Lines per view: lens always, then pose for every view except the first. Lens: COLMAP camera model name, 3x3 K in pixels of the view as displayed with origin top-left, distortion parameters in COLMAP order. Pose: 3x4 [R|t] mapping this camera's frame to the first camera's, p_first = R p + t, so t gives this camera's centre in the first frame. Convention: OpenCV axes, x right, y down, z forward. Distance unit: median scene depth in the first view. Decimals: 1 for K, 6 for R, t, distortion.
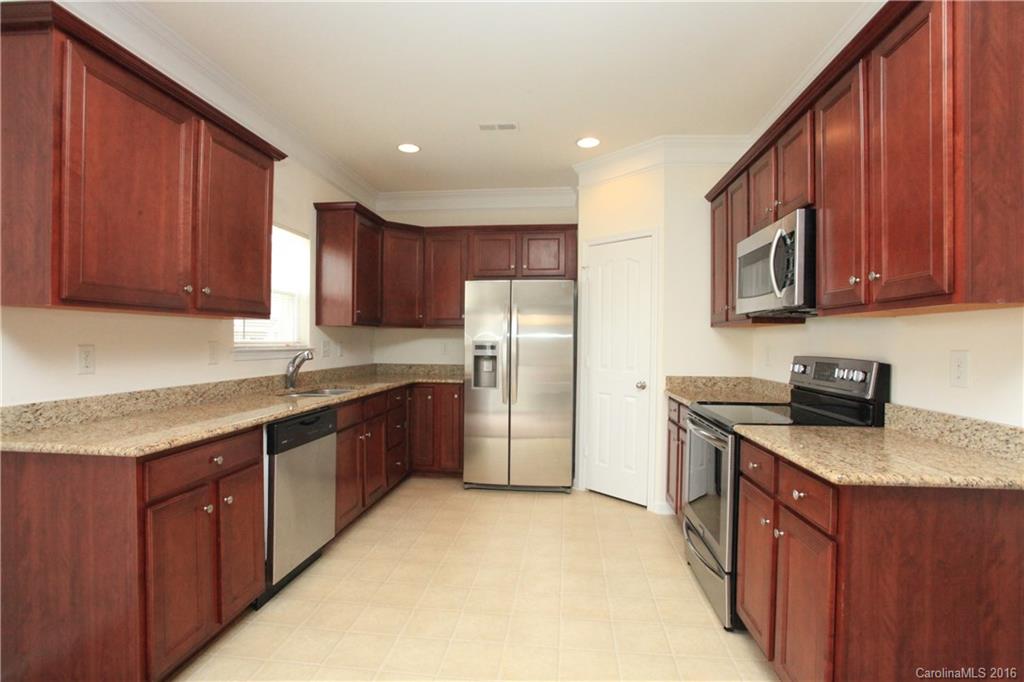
lens RADIAL K [[497.0, 0, 512.4], [0, 497.0, 340.6], [0, 0, 1]] dist [-0.036642, 0.003850]
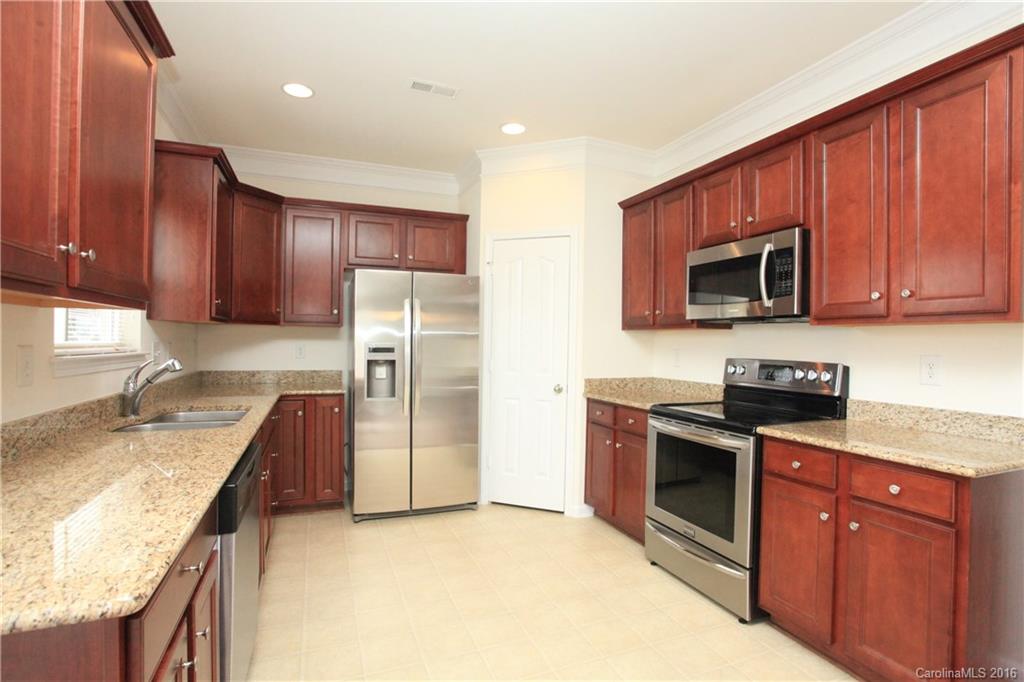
lens RADIAL K [[497.0, 0, 513.4], [0, 497.0, 342.8], [0, 0, 1]] dist [-0.036642, 0.003850]
pose [[0.883416, 0.001916, 0.468586, -0.287420], [-0.006189, 0.999952, 0.007580, -0.007175], [-0.468549, -0.009597, 0.883385, 0.183569]]
